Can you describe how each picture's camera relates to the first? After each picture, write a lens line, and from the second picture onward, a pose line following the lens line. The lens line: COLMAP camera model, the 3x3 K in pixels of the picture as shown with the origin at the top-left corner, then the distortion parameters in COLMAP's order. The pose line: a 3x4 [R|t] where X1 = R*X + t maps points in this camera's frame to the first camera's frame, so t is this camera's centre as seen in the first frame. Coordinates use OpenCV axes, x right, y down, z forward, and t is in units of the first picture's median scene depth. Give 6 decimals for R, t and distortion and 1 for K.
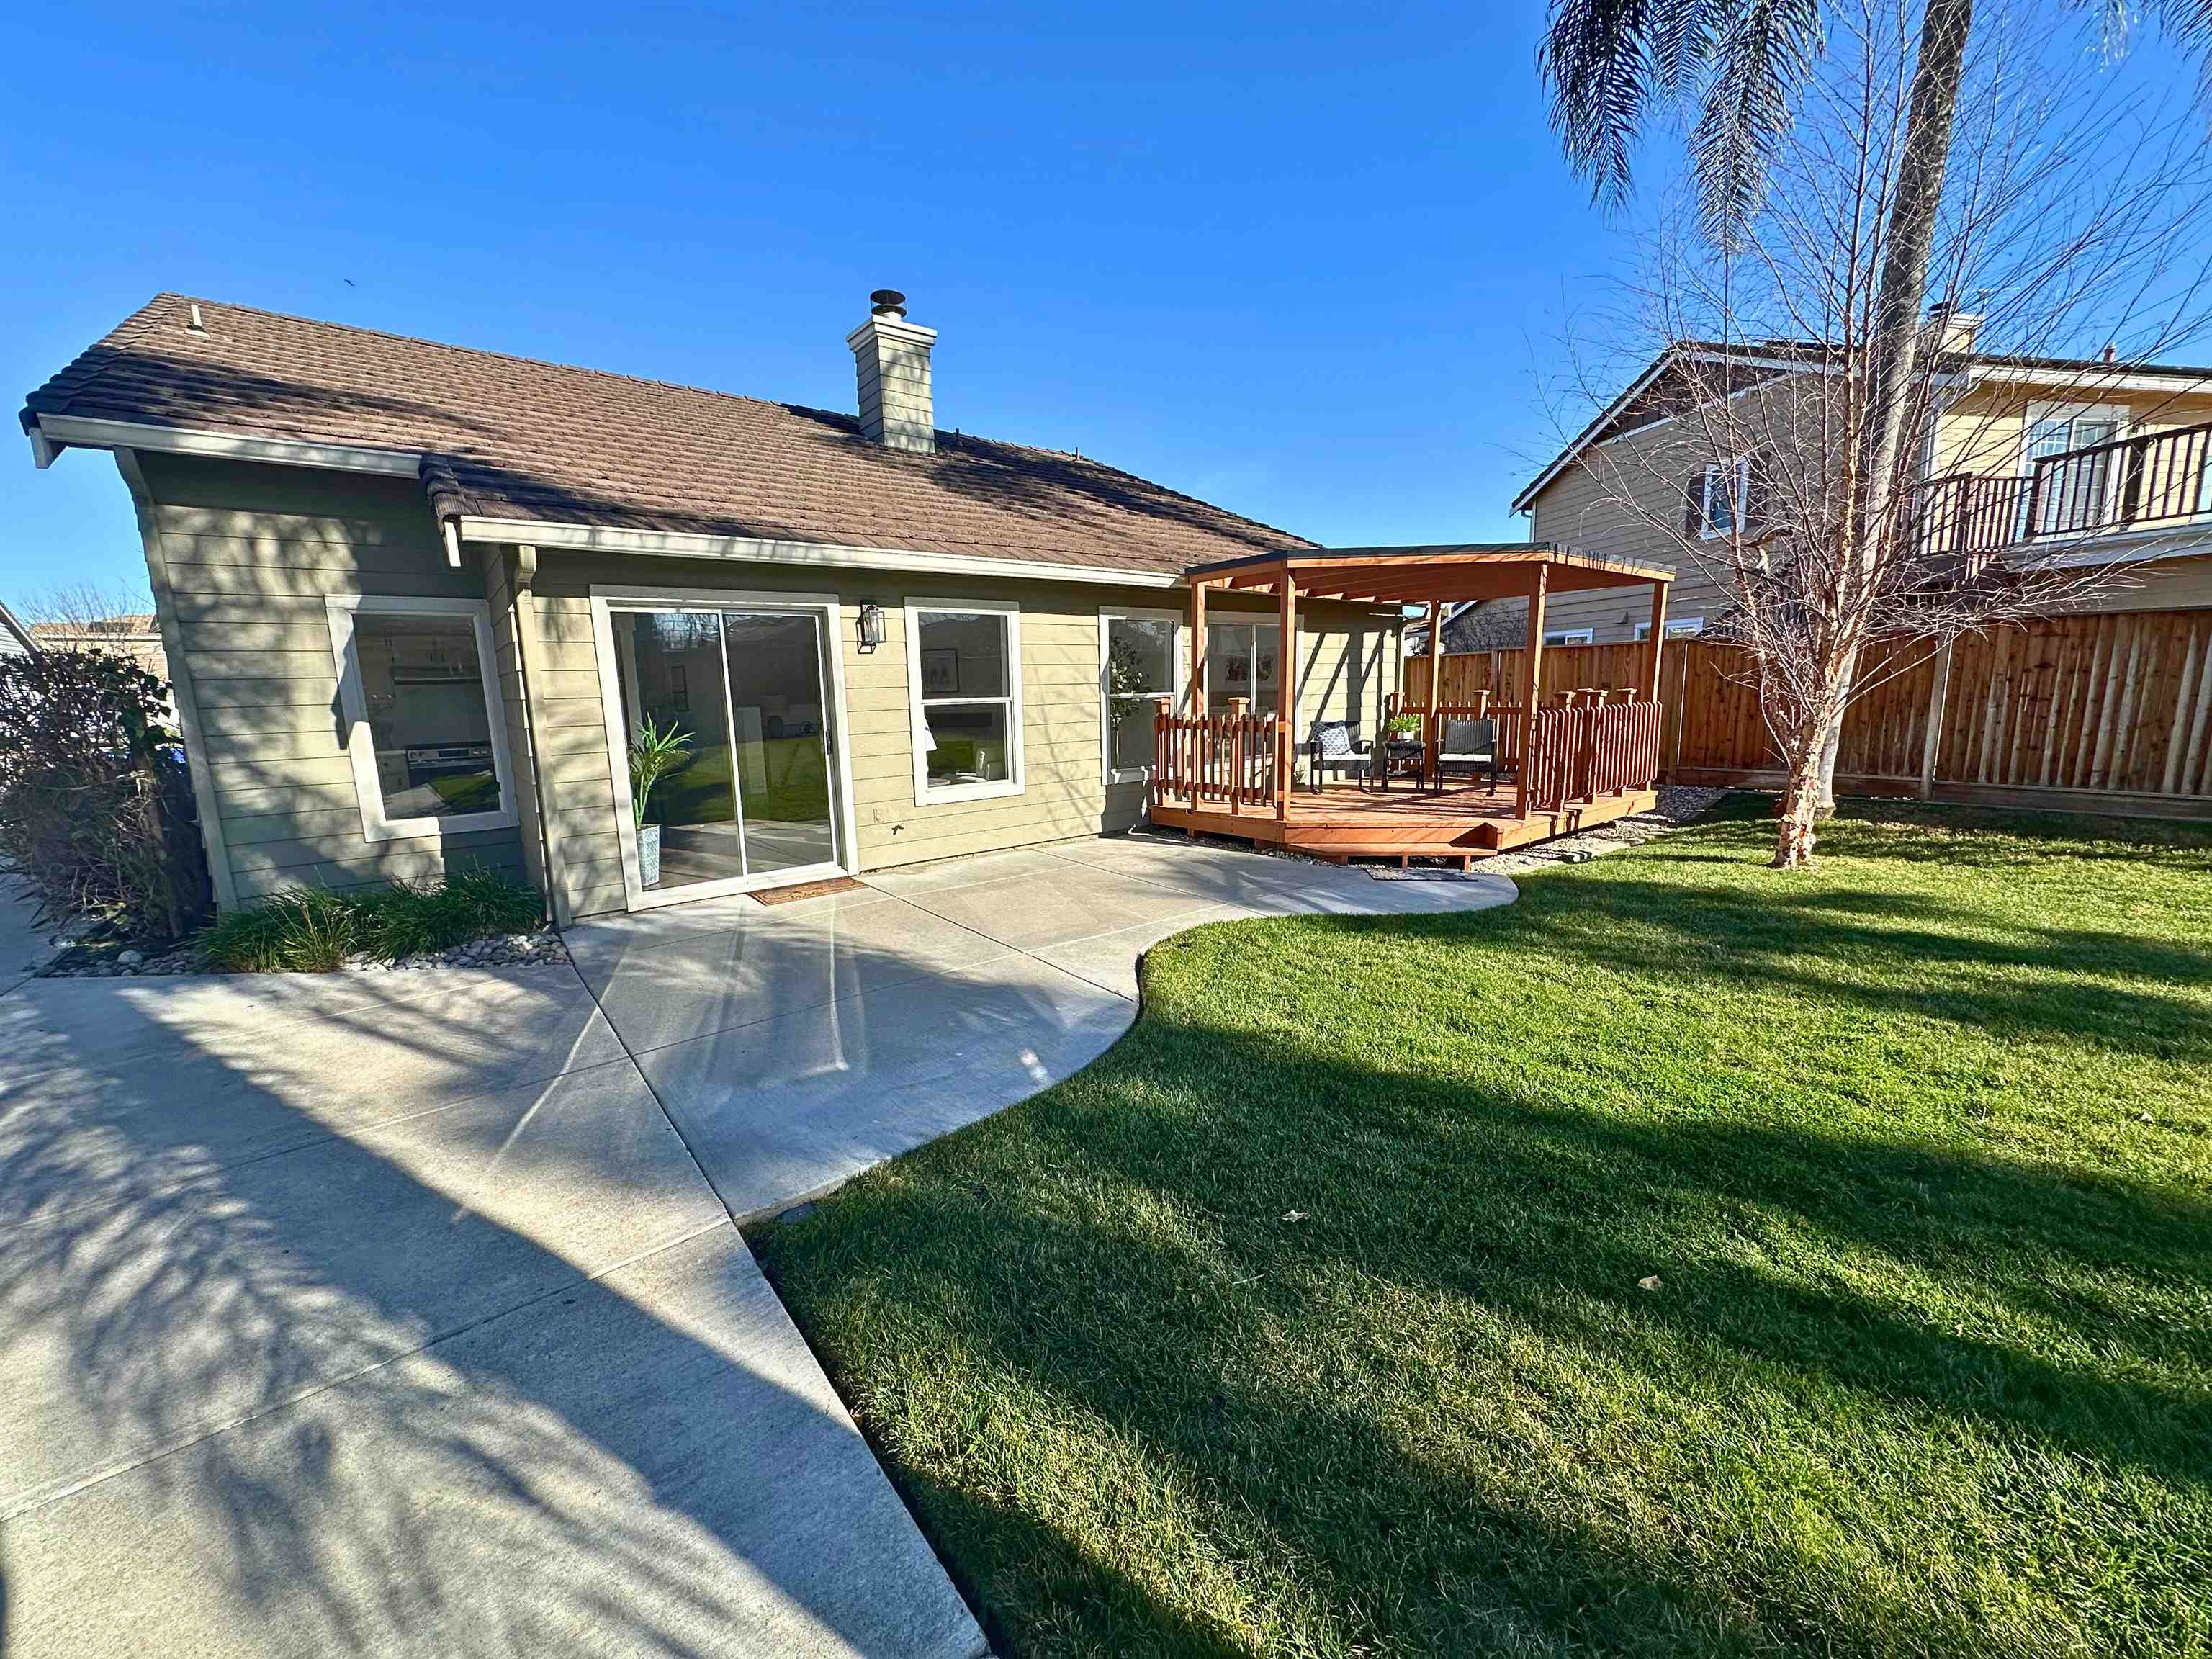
lens RADIAL K [[876.9, 0, 1103.8], [0, 876.9, 822.8], [0, 0, 1]] dist [-0.003414, 0.000406]
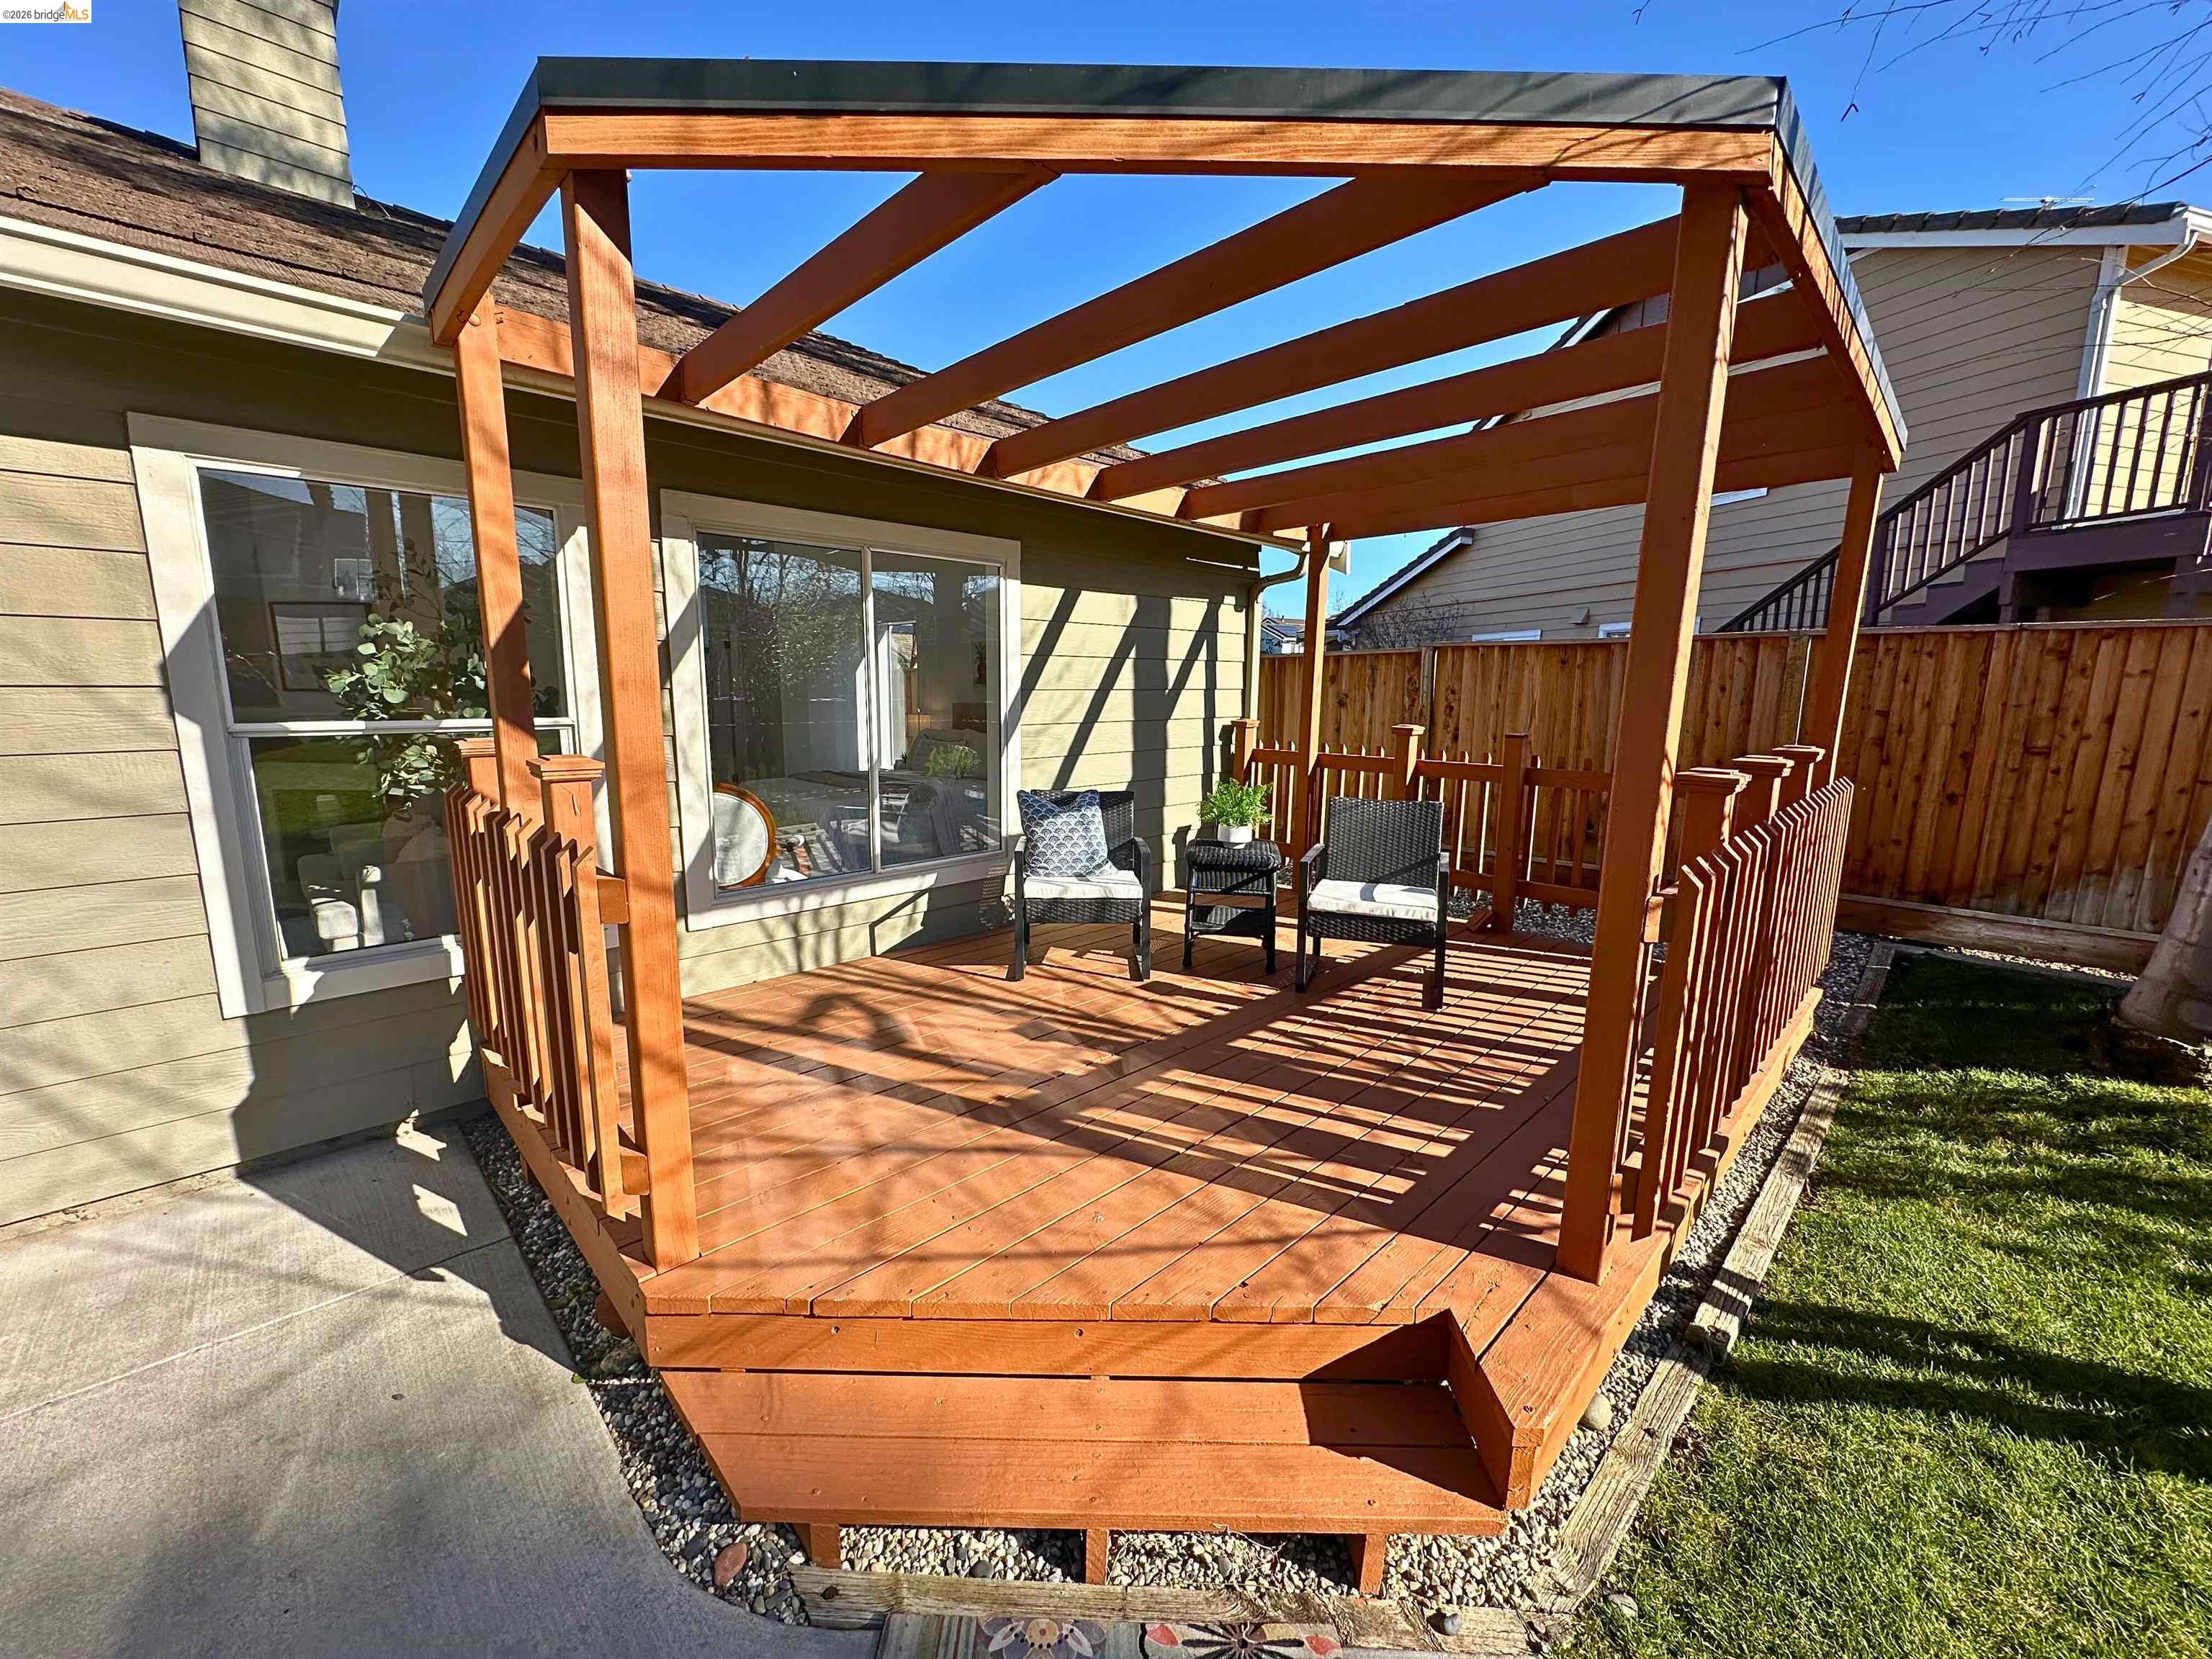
lens RADIAL K [[876.9, 0, 1102.9], [0, 876.9, 822.3], [0, 0, 1]] dist [-0.003414, 0.000406]
pose [[0.995489, 0.017470, 0.093258, 0.227317], [-0.017612, 0.999845, 0.000698, -0.097892], [-0.093231, -0.002337, 0.995642, 0.553236]]
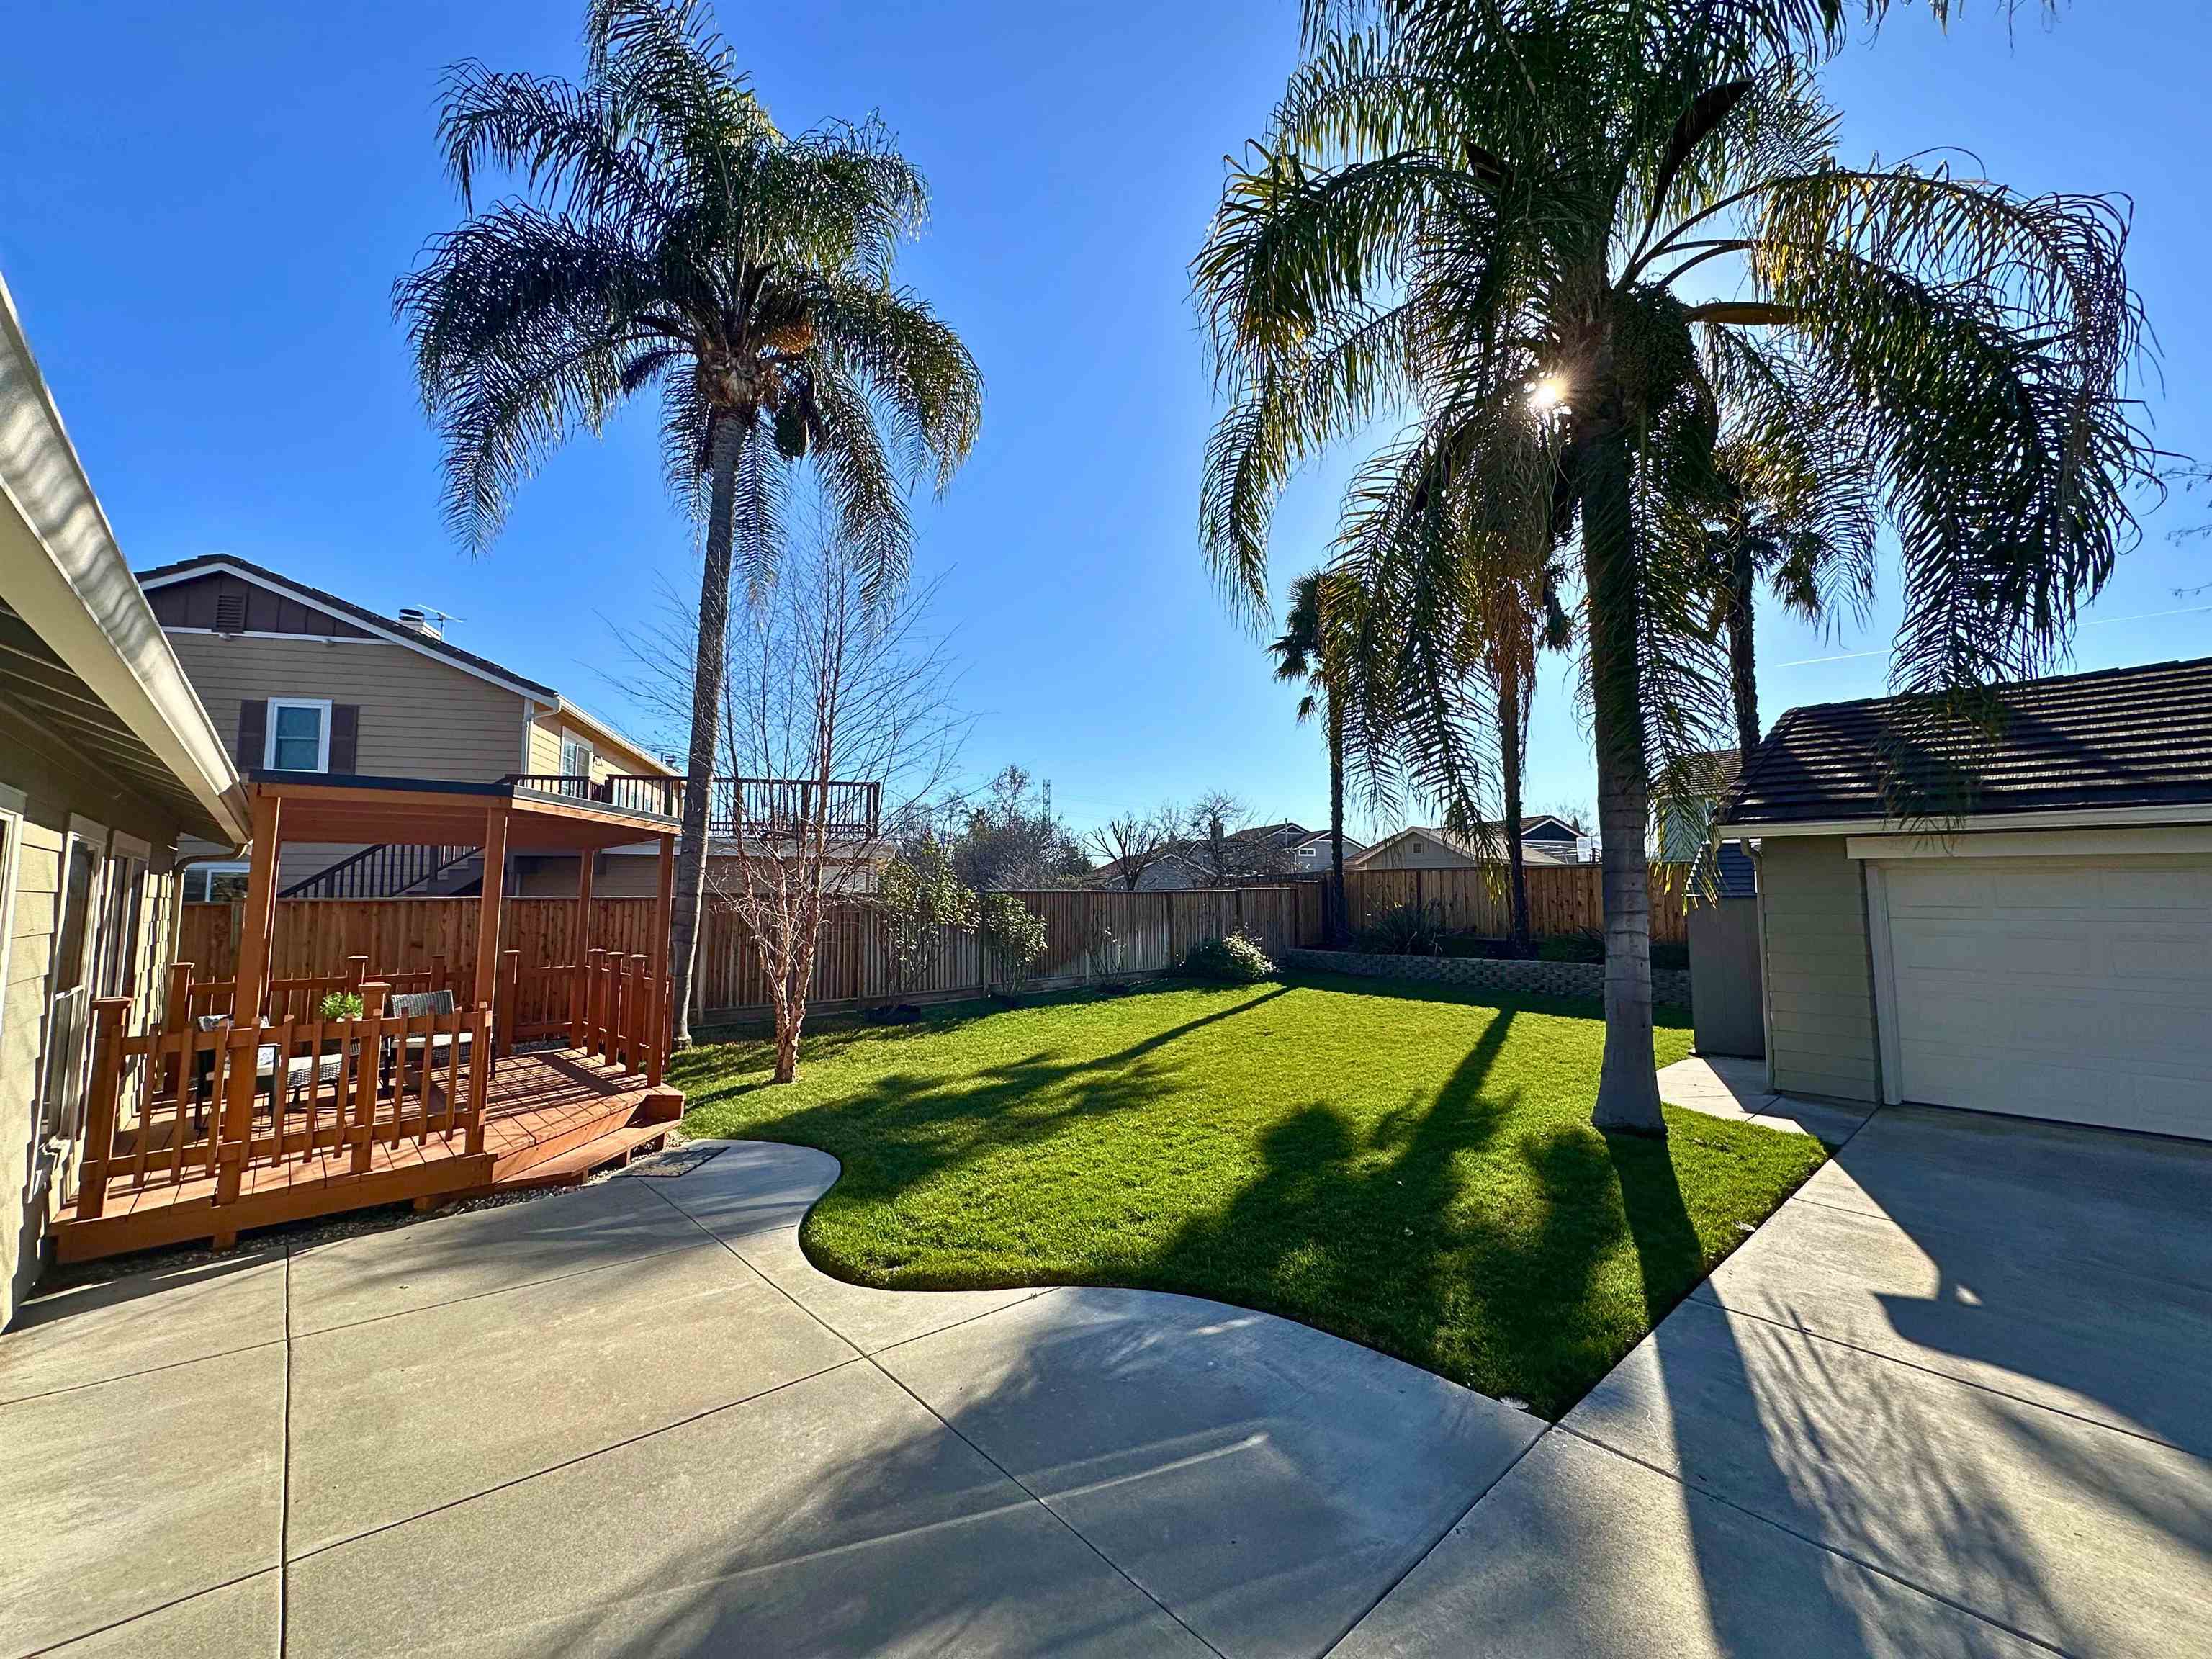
lens RADIAL K [[876.9, 0, 1106.4], [0, 876.9, 828.1], [0, 0, 1]] dist [-0.003414, 0.000406]
pose [[-0.067372, 0.106114, 0.992069, -0.410689], [0.161461, 0.982381, -0.094113, -0.083117], [-0.984577, 0.153840, -0.083318, 0.393143]]
